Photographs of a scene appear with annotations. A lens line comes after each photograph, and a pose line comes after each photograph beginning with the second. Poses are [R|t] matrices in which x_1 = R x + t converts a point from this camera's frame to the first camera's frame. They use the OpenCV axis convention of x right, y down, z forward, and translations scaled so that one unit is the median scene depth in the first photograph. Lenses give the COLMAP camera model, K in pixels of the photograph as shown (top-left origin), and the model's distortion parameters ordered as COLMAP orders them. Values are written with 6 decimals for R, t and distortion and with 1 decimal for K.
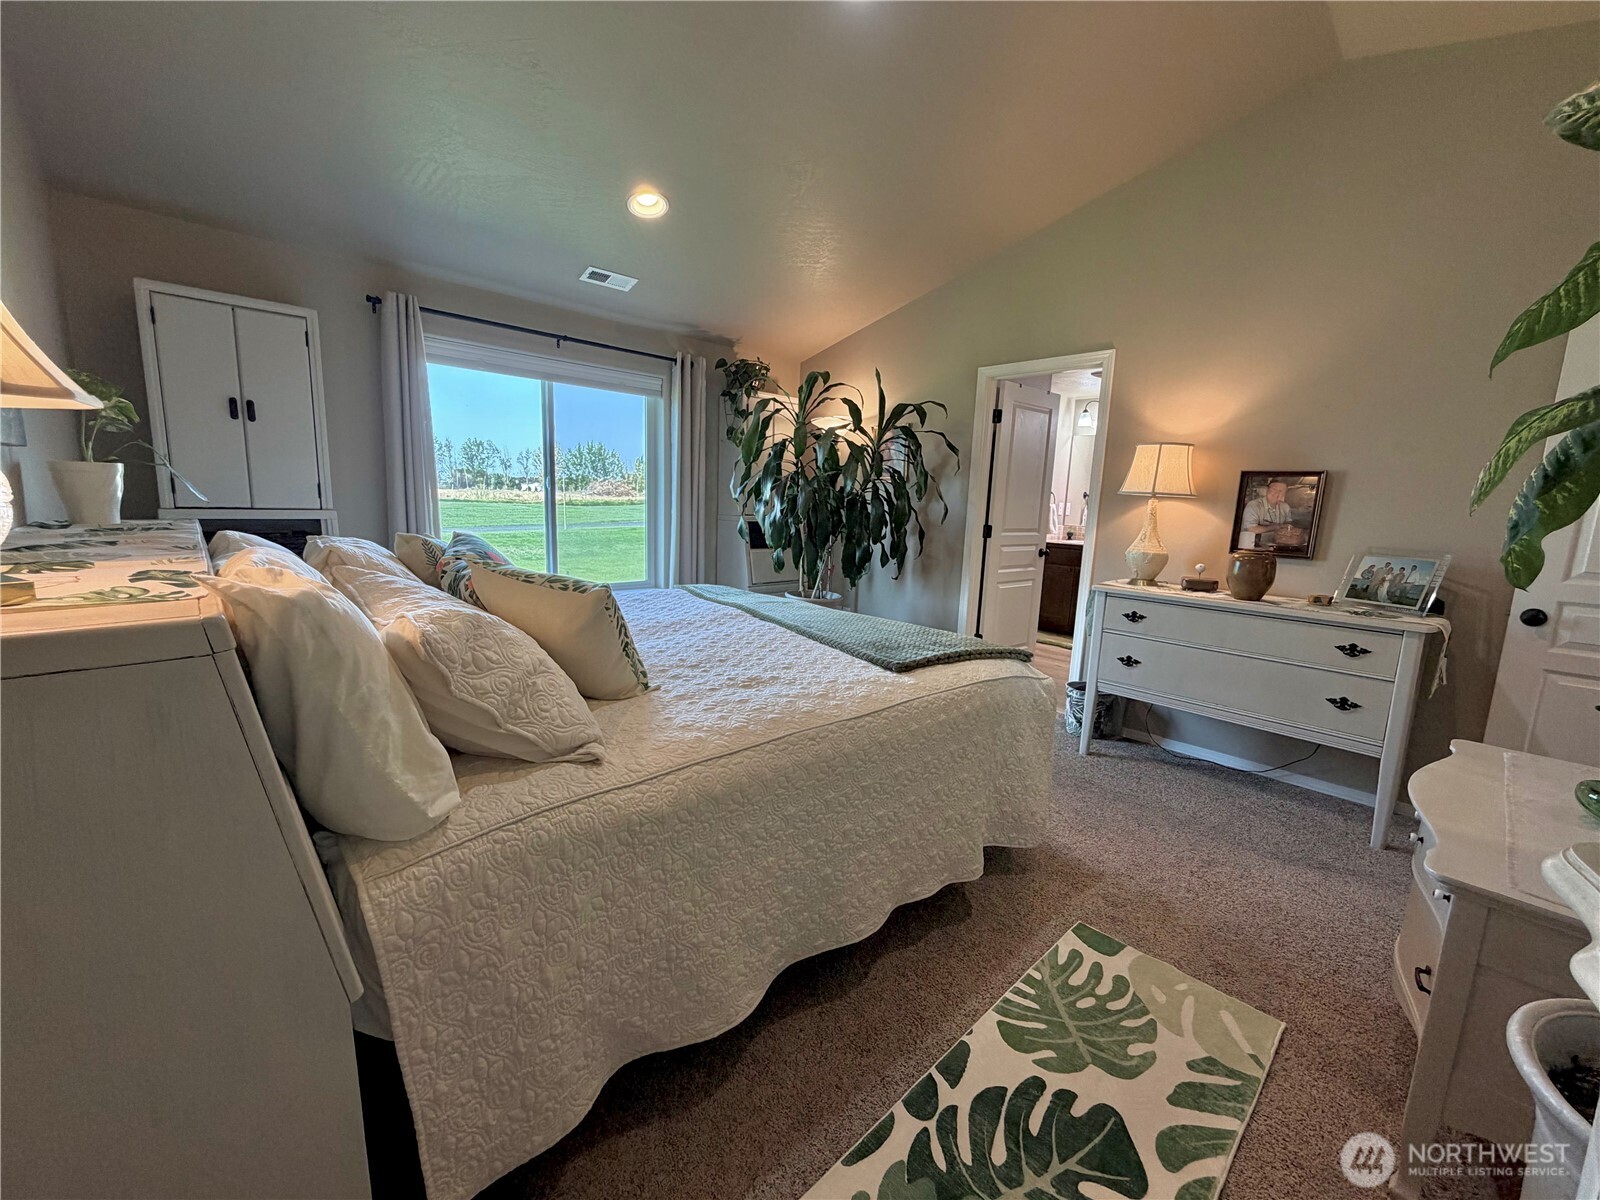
lens RADIAL K [[642.5, 0, 790.8], [0, 642.5, 598.9], [0, 0, 1]] dist [0.007482, 0.000141]
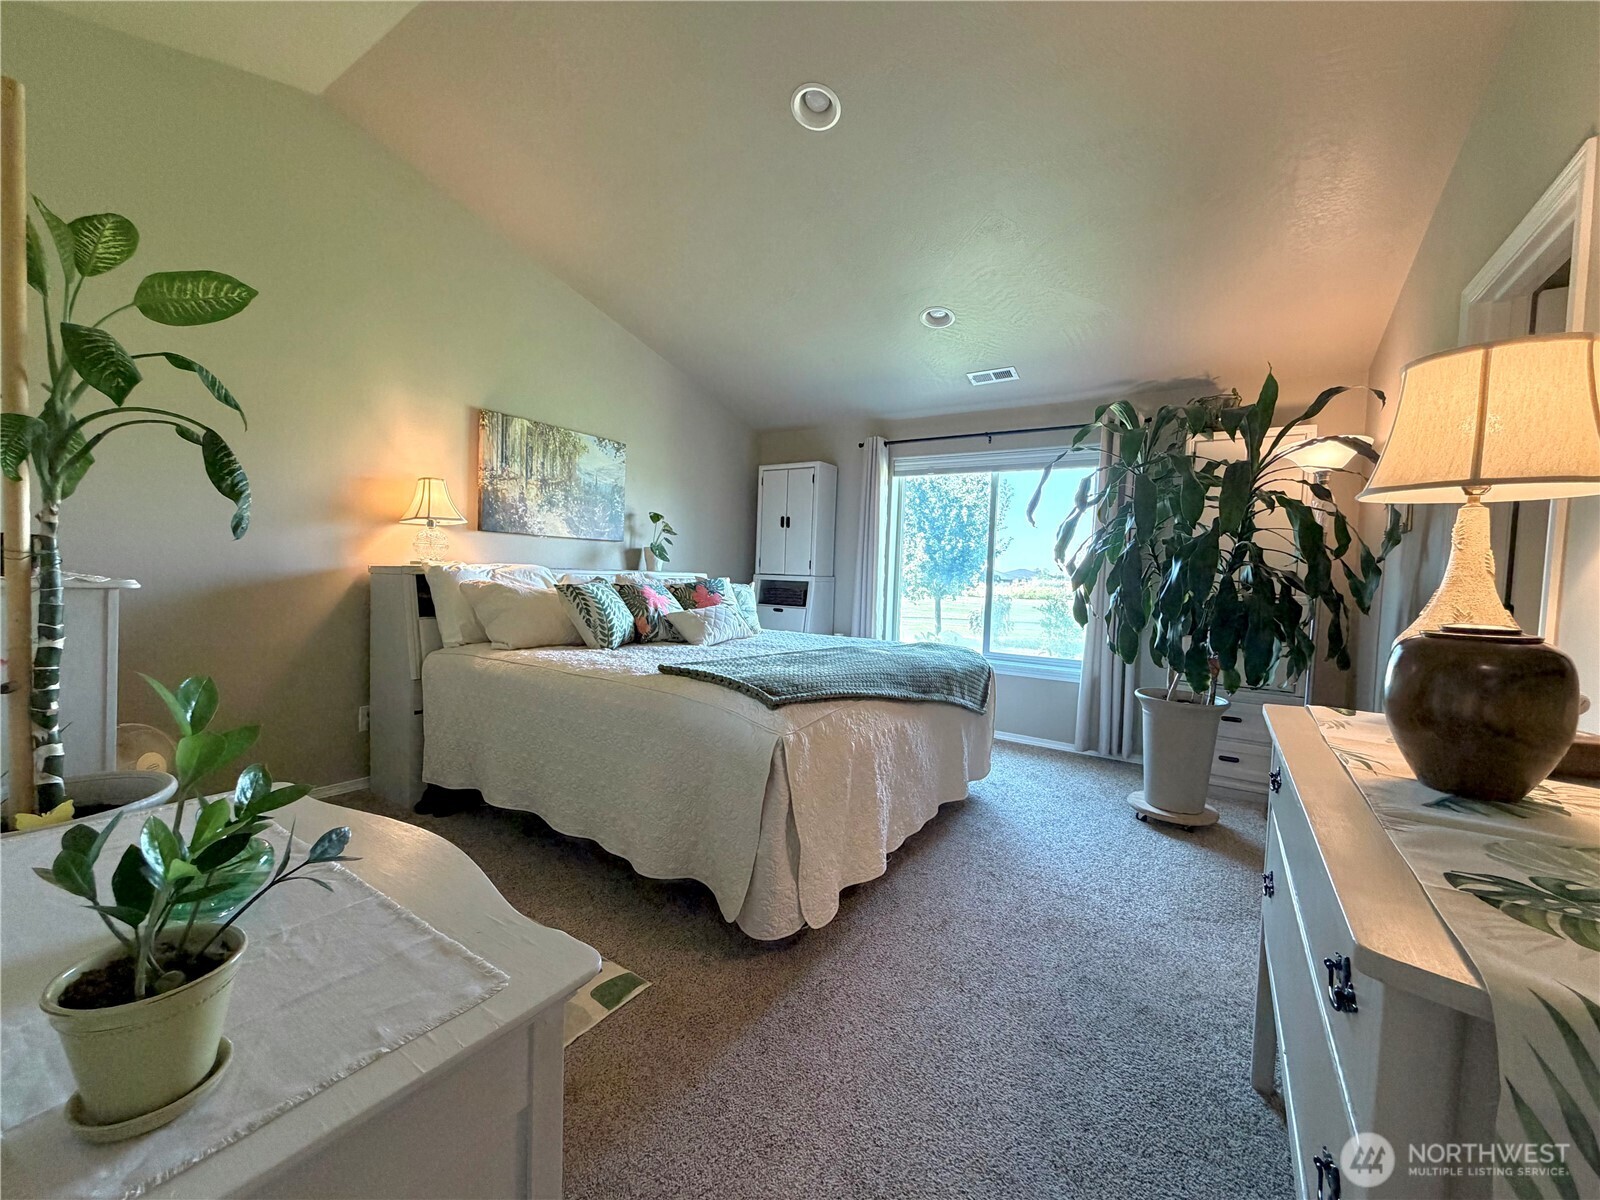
lens RADIAL K [[642.5, 0, 790.8], [0, 642.5, 598.9], [0, 0, 1]] dist [0.007482, 0.000141]
pose [[0.235886, 0.017390, -0.971625, 0.954630], [-0.180787, 0.983171, -0.026294, -0.028956], [0.954816, 0.181860, 0.235060, 0.616725]]
